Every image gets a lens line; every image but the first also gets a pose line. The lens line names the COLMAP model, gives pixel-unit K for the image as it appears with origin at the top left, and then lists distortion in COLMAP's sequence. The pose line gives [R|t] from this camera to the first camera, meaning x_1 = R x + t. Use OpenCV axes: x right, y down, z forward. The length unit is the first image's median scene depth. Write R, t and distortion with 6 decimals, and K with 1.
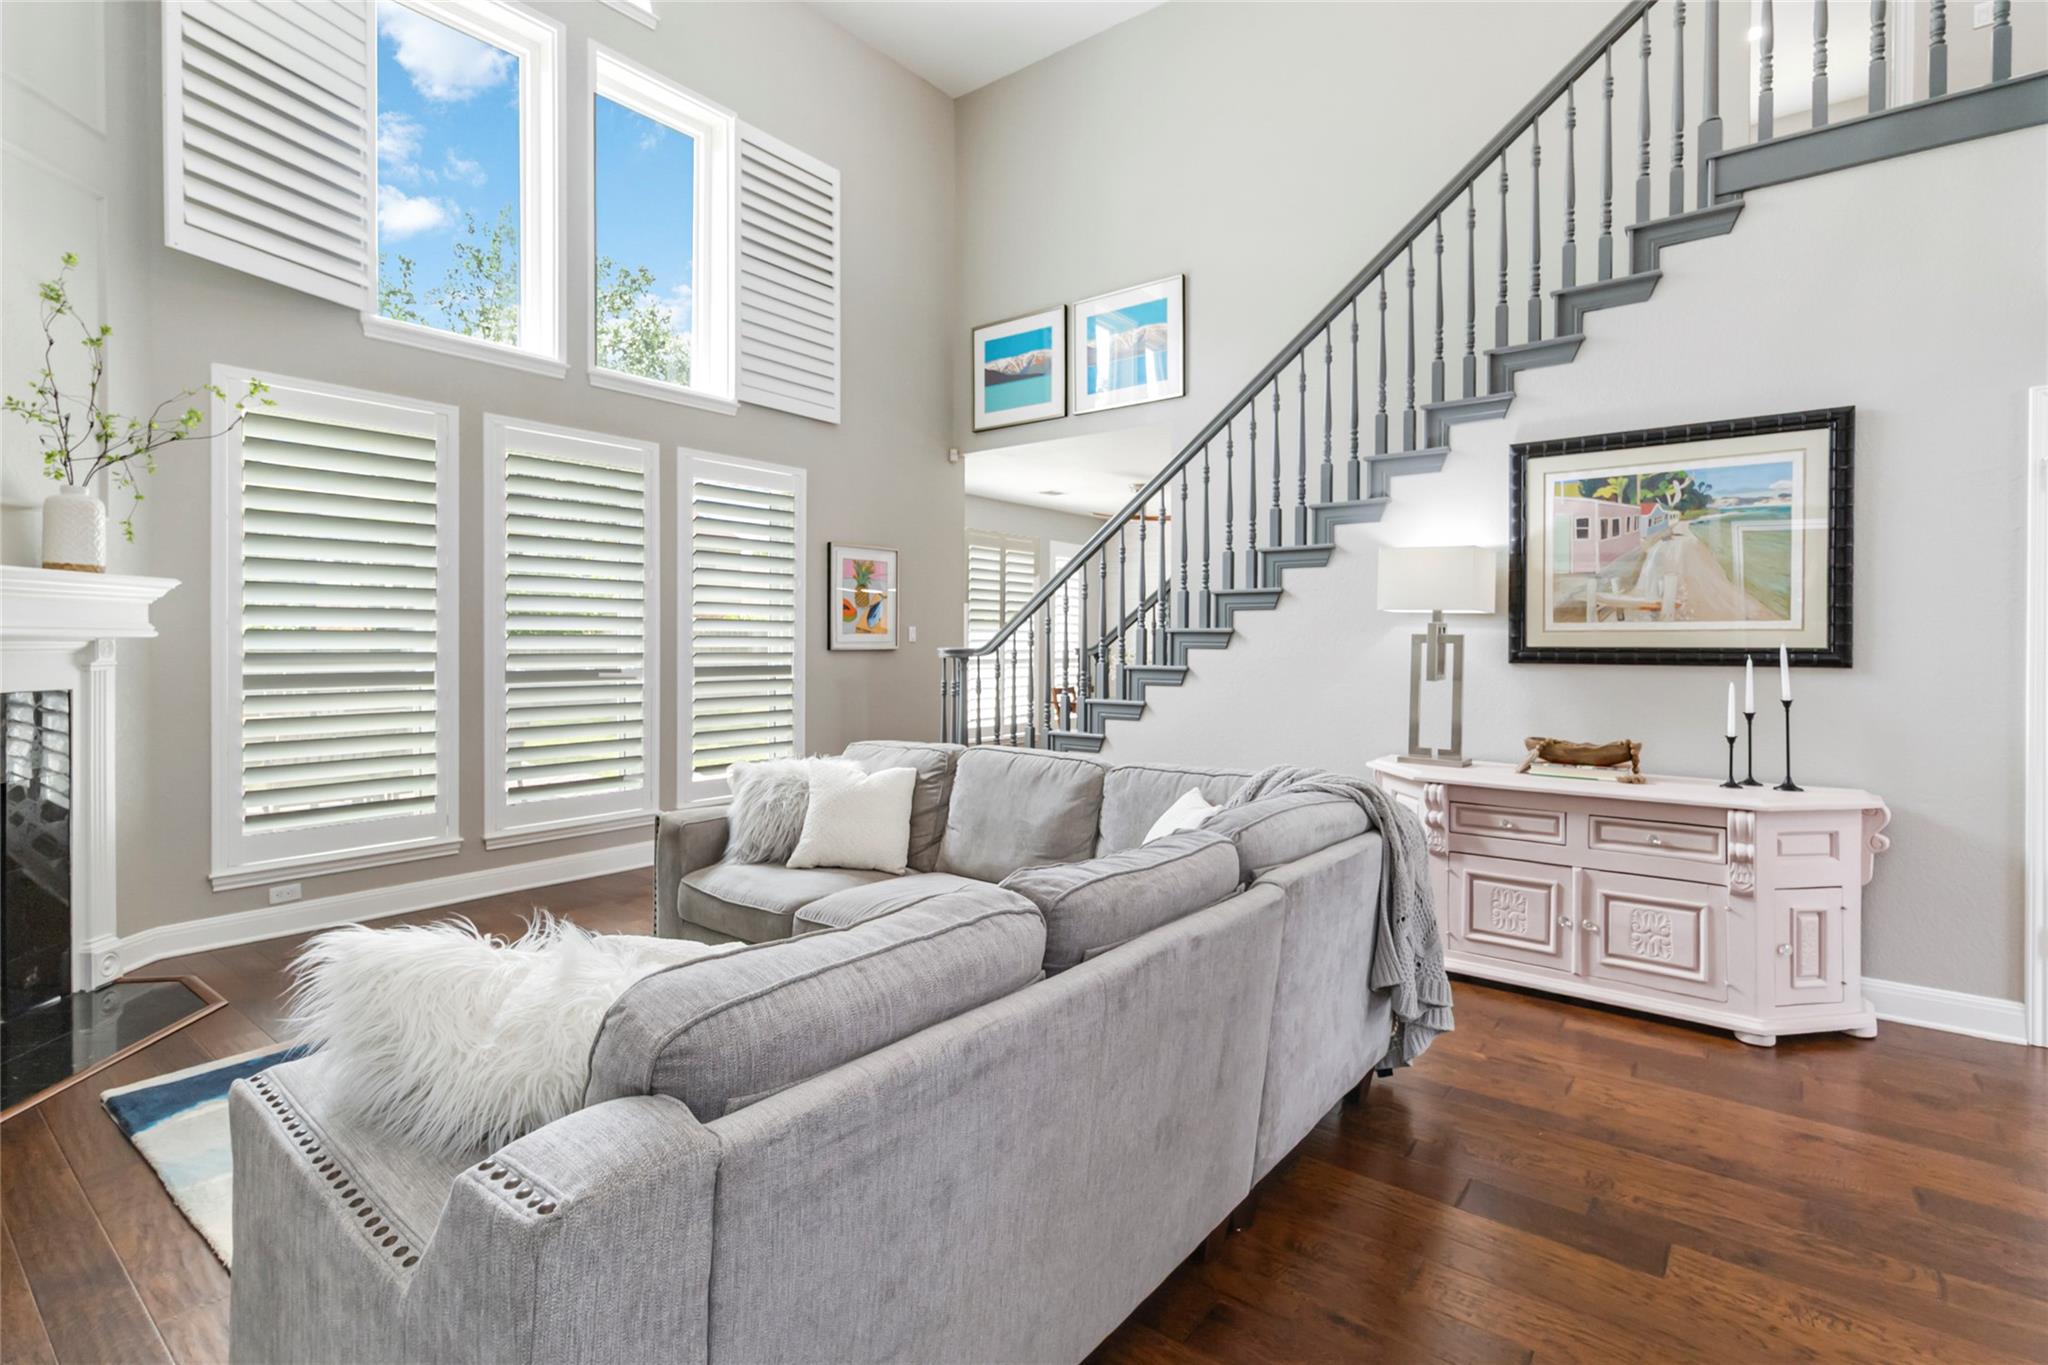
lens RADIAL K [[976.9, 0, 1035.7], [0, 976.9, 647.8], [0, 0, 1]] dist [0.002823, 0.001071]
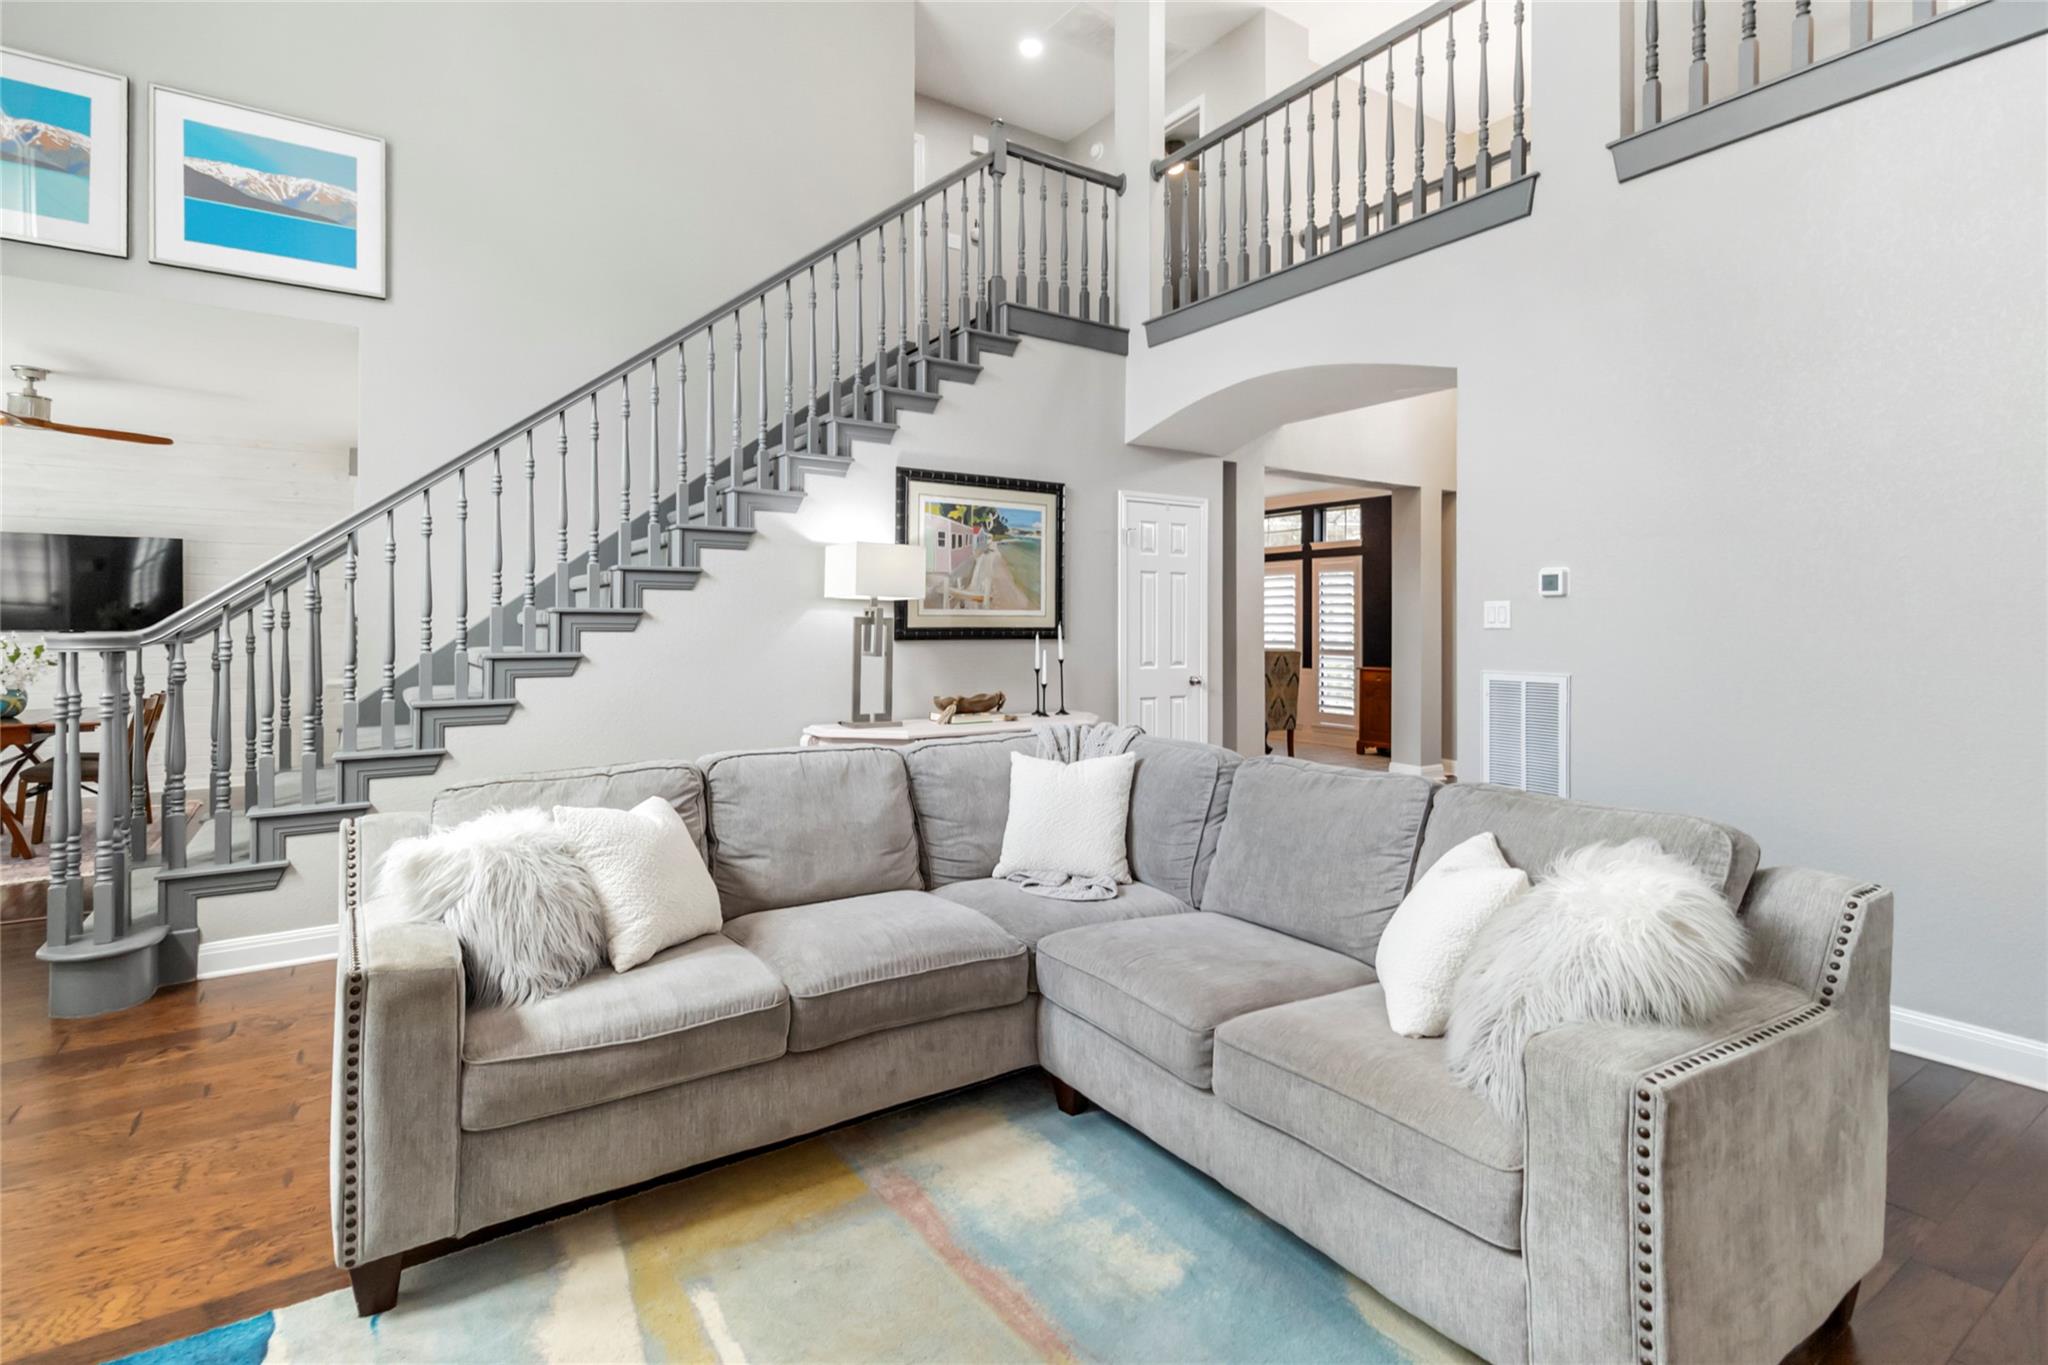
lens RADIAL K [[976.9, 0, 1043.7], [0, 976.9, 631.1], [0, 0, 1]] dist [0.002823, 0.001071]
pose [[0.294495, -0.006401, 0.955632, -0.691715], [0.007282, 0.999964, 0.004454, -0.000825], [-0.955625, 0.005647, 0.294530, 0.477310]]
